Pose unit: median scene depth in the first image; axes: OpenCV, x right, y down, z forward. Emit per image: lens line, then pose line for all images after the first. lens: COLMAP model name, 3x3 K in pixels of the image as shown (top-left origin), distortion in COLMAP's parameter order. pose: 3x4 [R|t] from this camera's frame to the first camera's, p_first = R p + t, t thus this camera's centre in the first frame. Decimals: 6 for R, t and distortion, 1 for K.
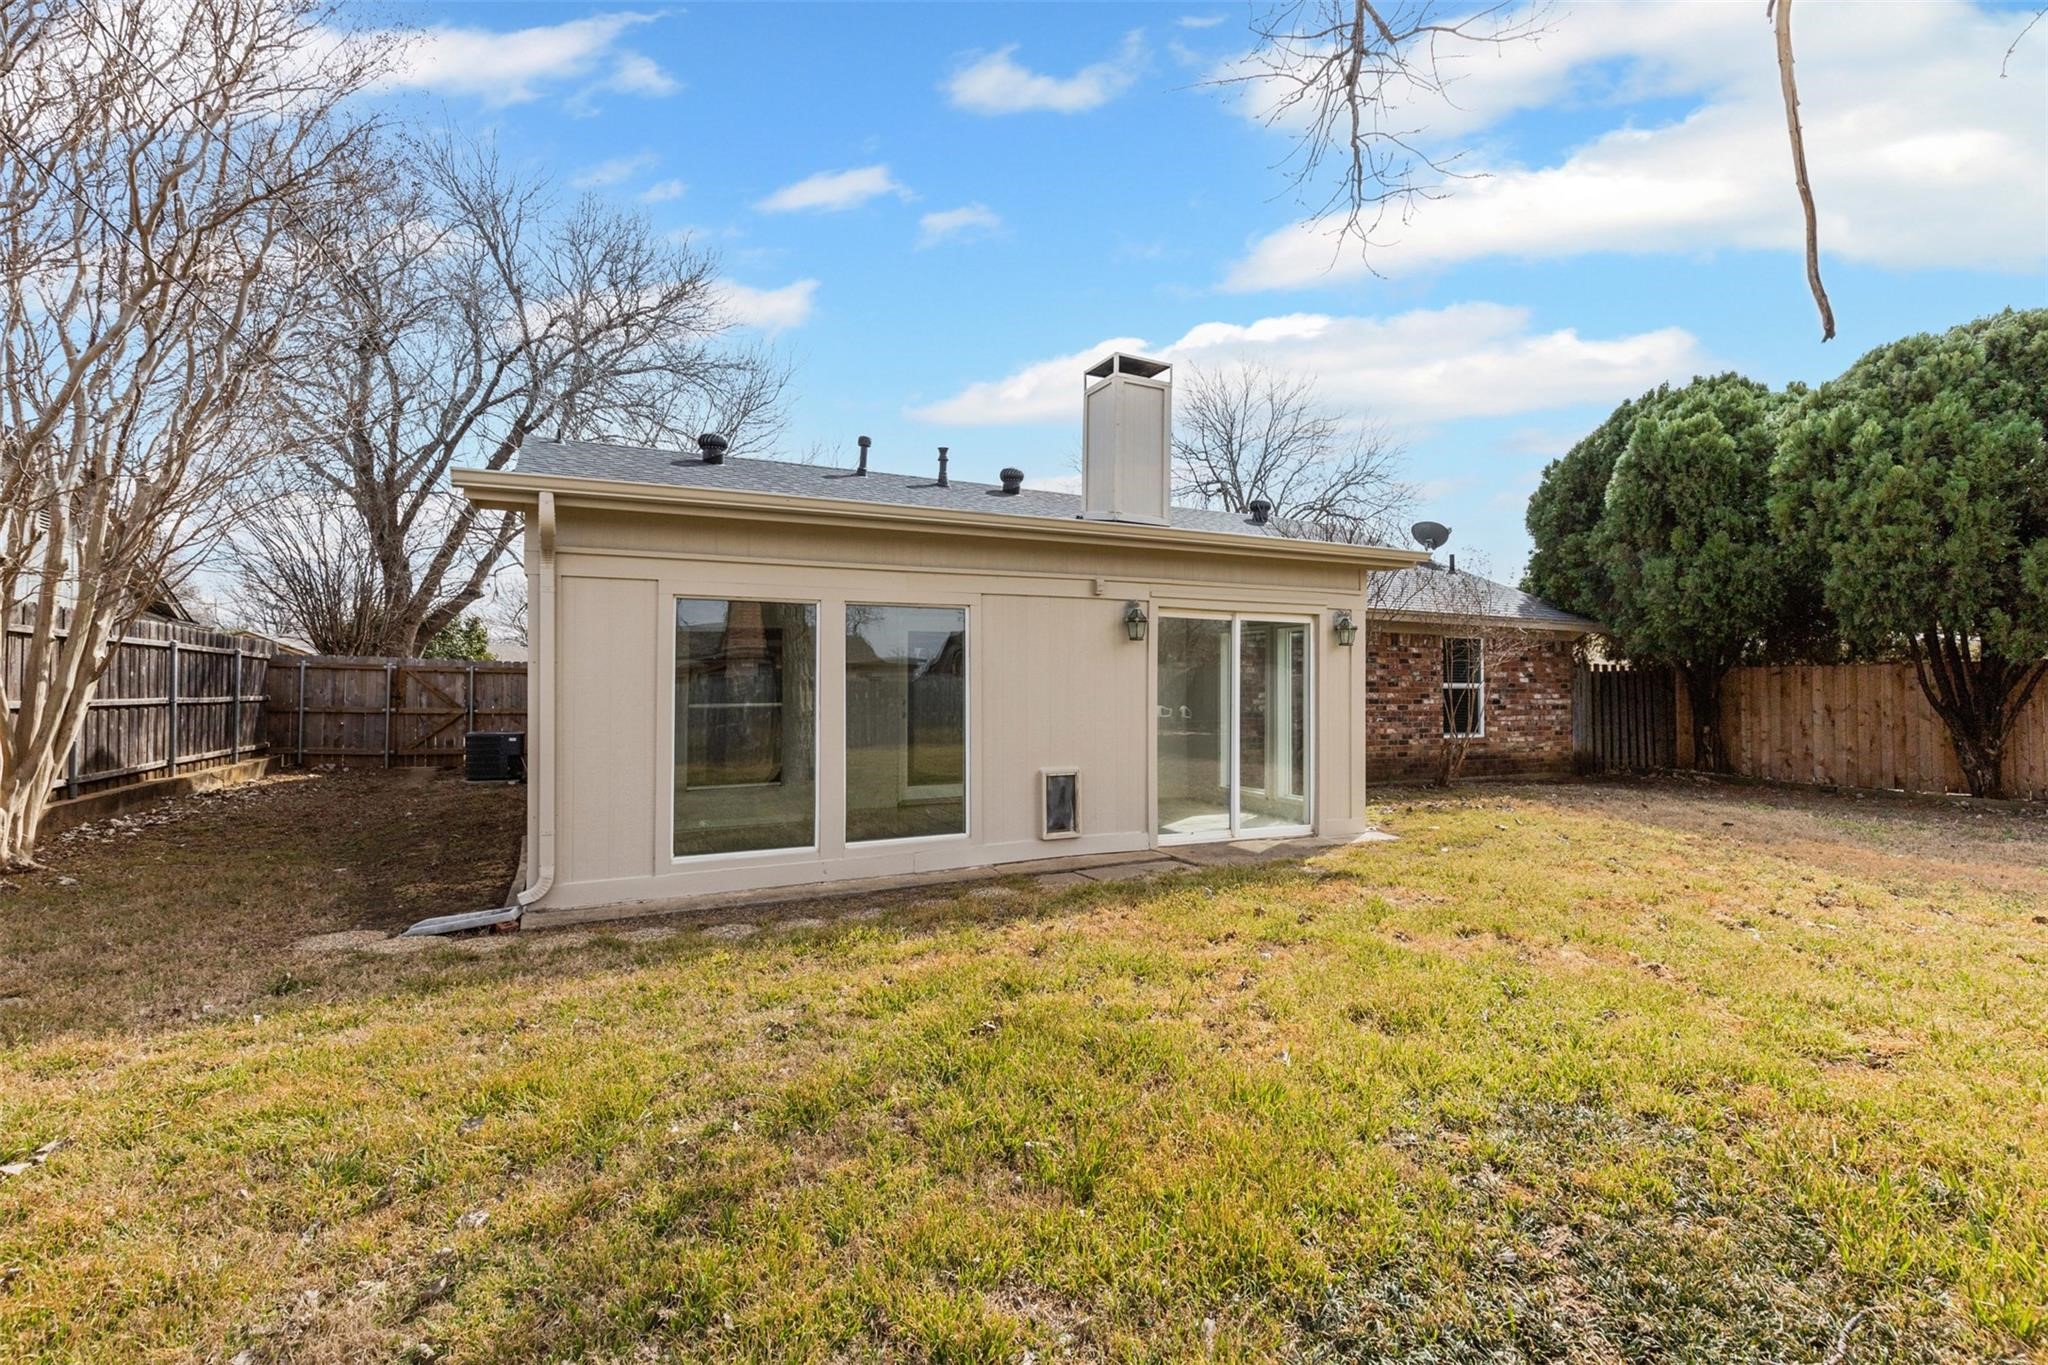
lens RADIAL K [[954.2, 0, 1038.4], [0, 954.2, 683.2], [0, 0, 1]] dist [0.009458, -0.000828]
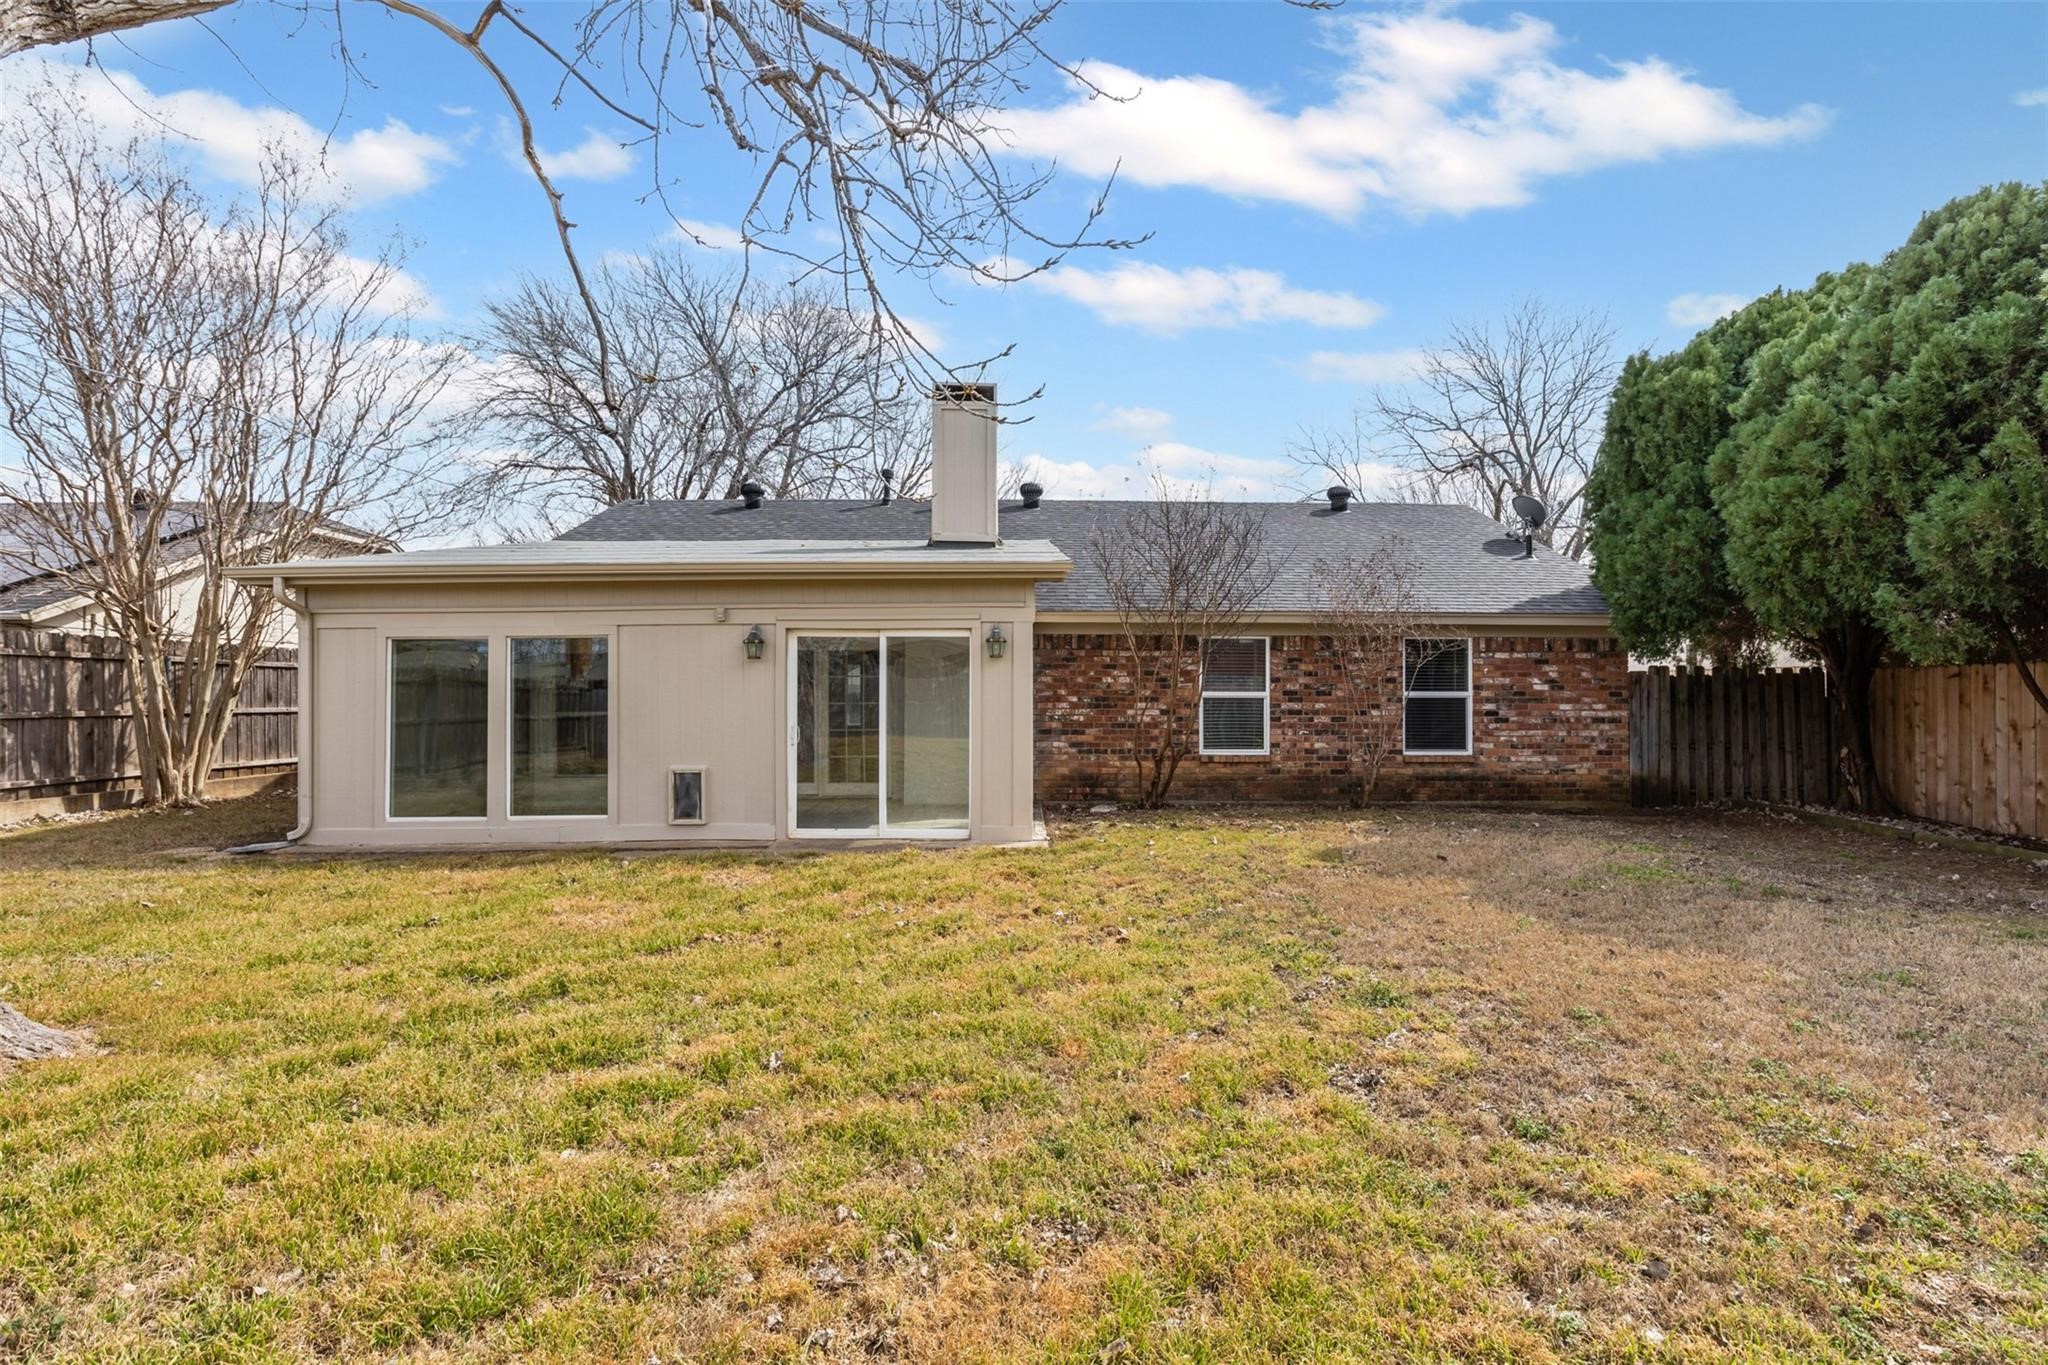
lens RADIAL K [[1016.3, 0, 1024.6], [0, 1016.3, 719.6], [0, 0, 1]] dist [0.000727, 0.000043]
pose [[0.895491, 0.008054, -0.445006, 0.547780], [0.005304, 0.999572, 0.028764, -0.003188], [0.445048, -0.028118, 0.895065, 0.019454]]
